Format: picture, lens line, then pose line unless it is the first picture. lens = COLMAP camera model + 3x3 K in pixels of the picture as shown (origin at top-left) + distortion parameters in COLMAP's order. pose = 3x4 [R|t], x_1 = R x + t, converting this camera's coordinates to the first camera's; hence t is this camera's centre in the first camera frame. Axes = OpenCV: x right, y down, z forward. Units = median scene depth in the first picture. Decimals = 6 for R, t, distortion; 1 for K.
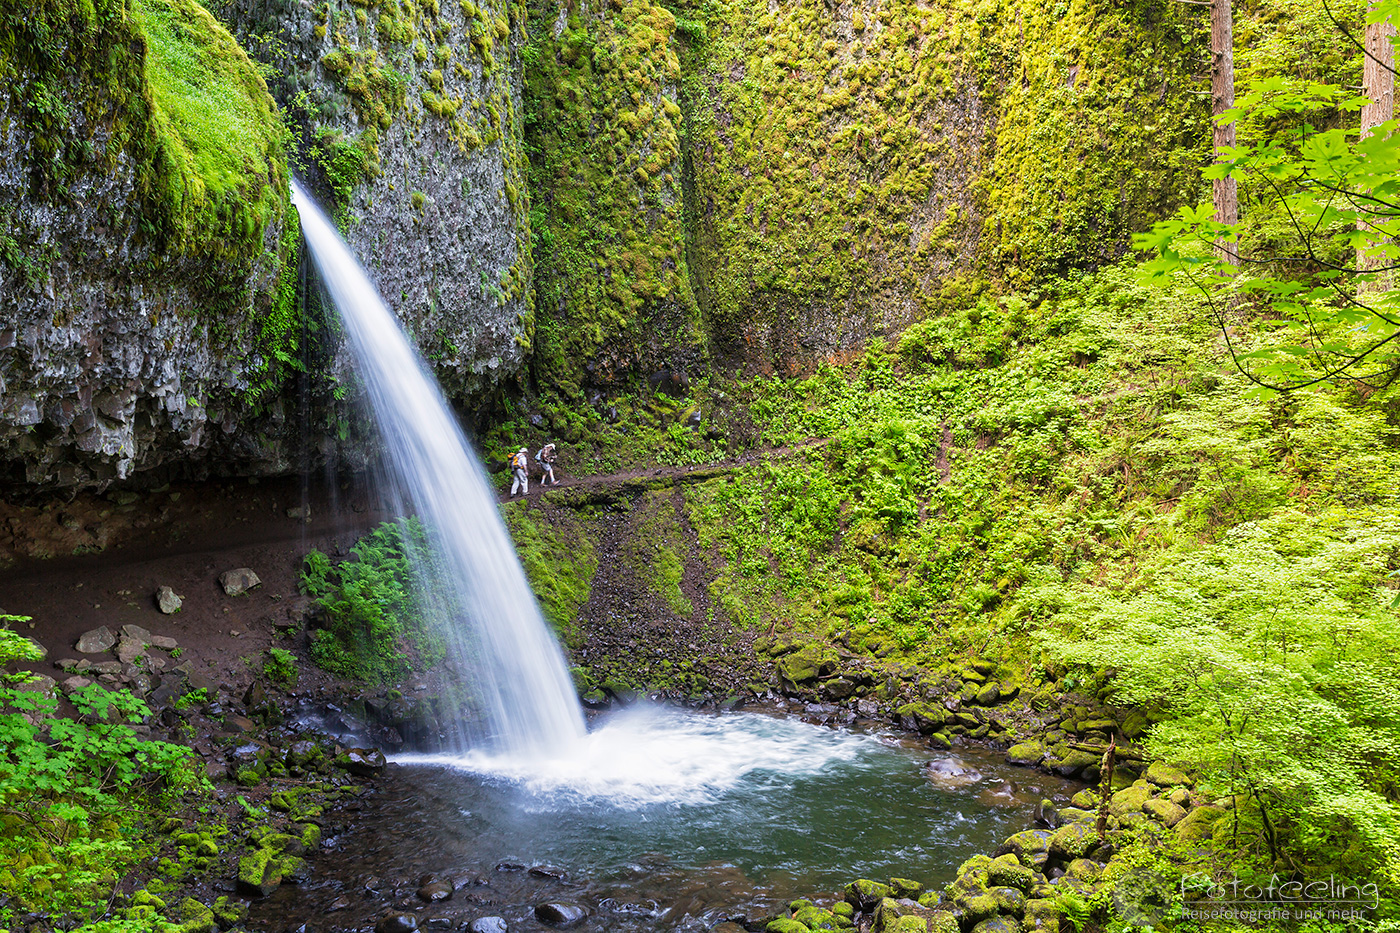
lens RADIAL K [[1130.9, 0, 702.0], [0, 1130.9, 490.4], [0, 0, 1]] dist [-0.005417, -0.004482]
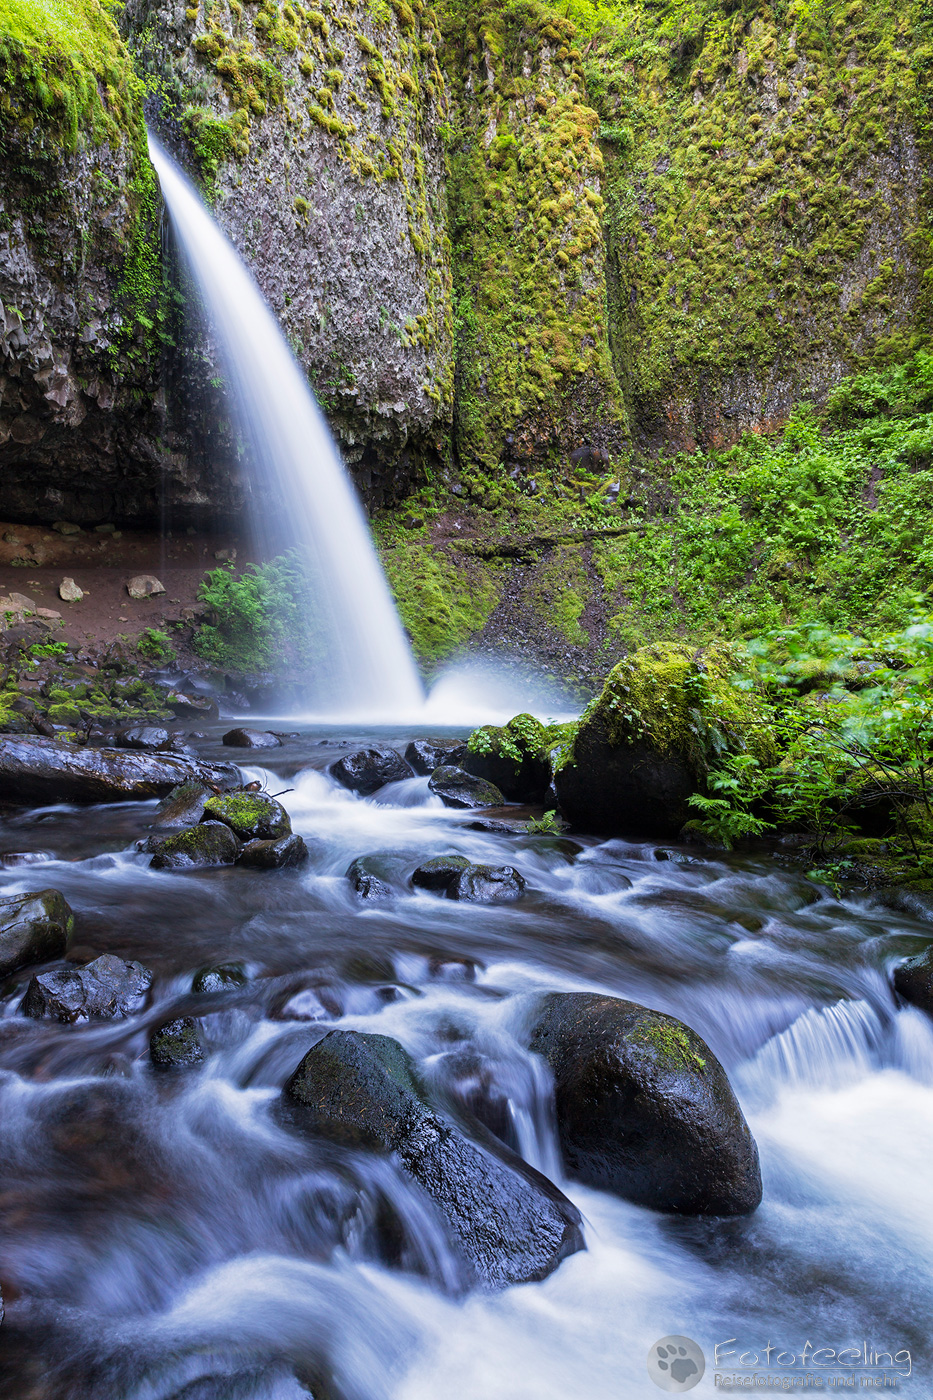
lens RADIAL K [[912.3, 0, 466.5], [0, 912.3, 700.0], [0, 0, 1]] dist [-0.013619, -0.003058]
pose [[0.968382, 0.005223, -0.249418, 0.071610], [-0.012762, 0.999509, -0.028618, 0.151273], [0.249146, 0.030896, 0.967973, 0.182157]]
